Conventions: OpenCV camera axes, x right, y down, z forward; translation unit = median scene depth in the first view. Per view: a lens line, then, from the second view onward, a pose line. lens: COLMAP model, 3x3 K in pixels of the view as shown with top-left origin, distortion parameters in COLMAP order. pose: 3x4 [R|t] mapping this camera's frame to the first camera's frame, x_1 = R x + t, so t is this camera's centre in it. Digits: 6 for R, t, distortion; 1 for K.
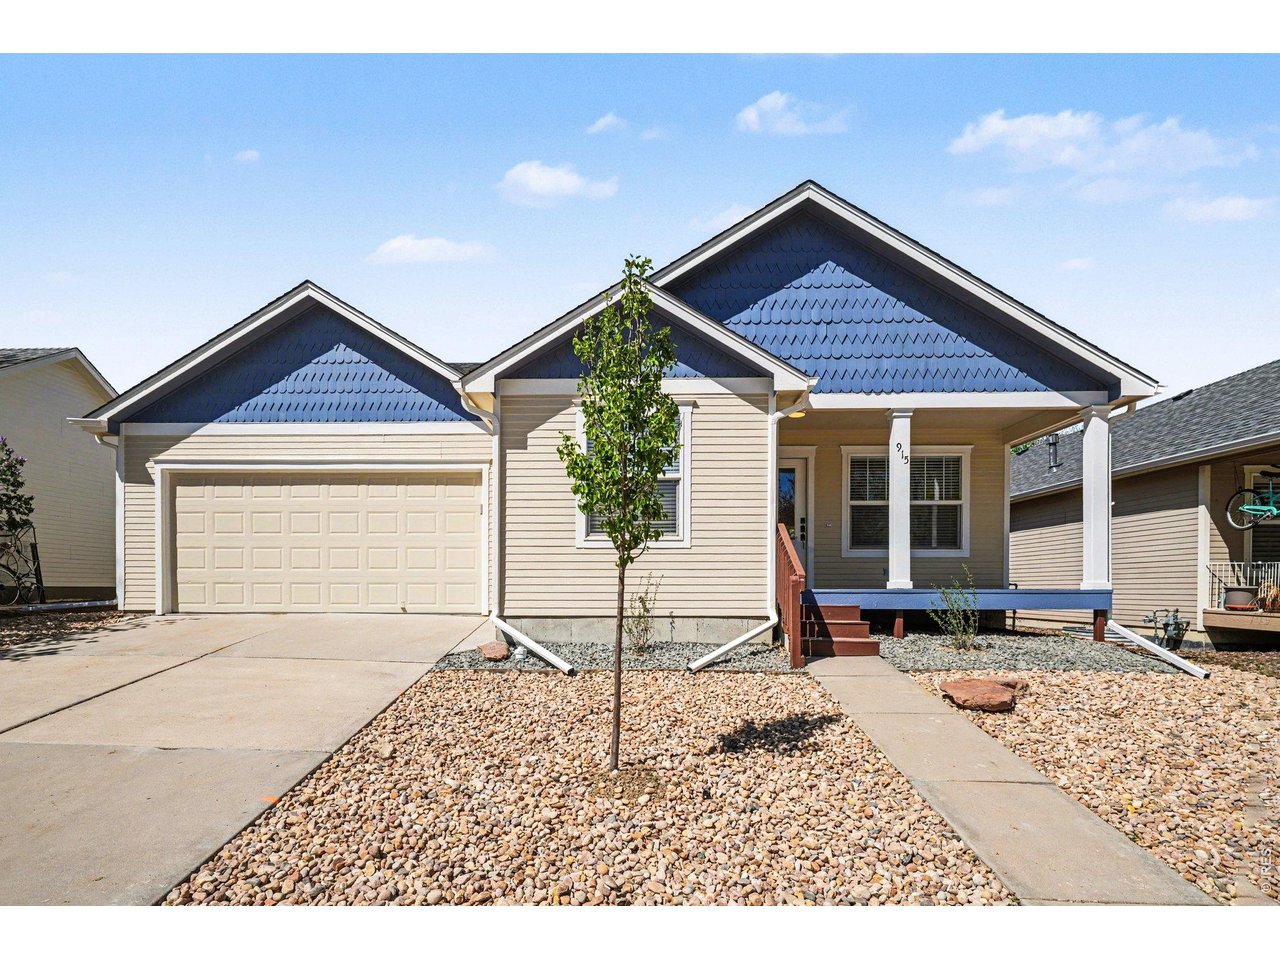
lens RADIAL K [[553.2, 0, 639.3], [0, 553.2, 587.1], [0, 0, 1]] dist [0.000618, 0.000004]
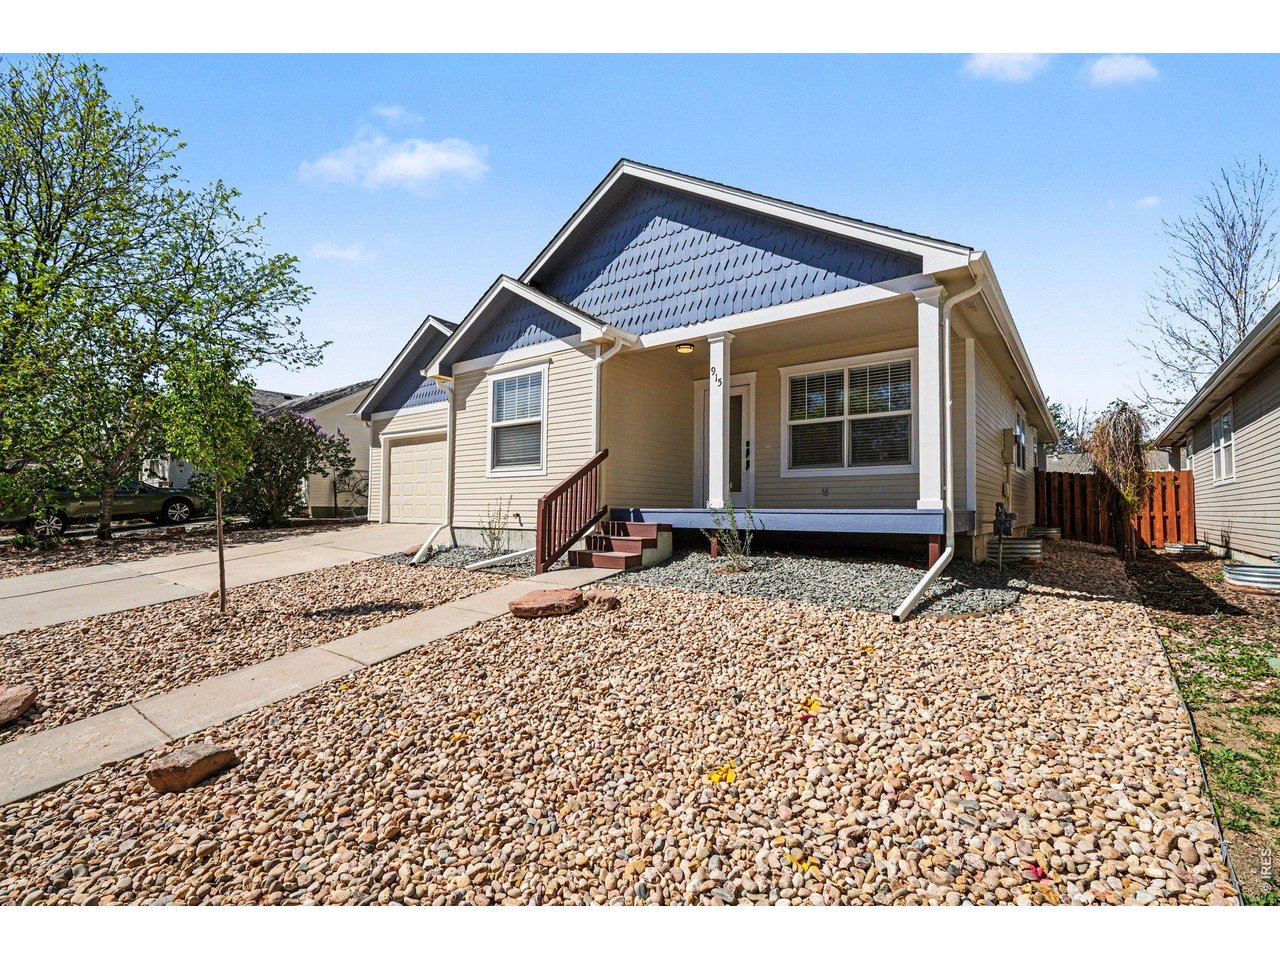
lens RADIAL K [[489.2, 0, 640.8], [0, 489.2, 482.7], [0, 0, 1]] dist [-0.000480, 0.000029]
pose [[0.858158, -0.024803, -0.512786, 0.813175], [-0.004836, 0.998397, -0.056385, 0.007560], [0.513363, 0.050868, 0.856663, 0.158033]]
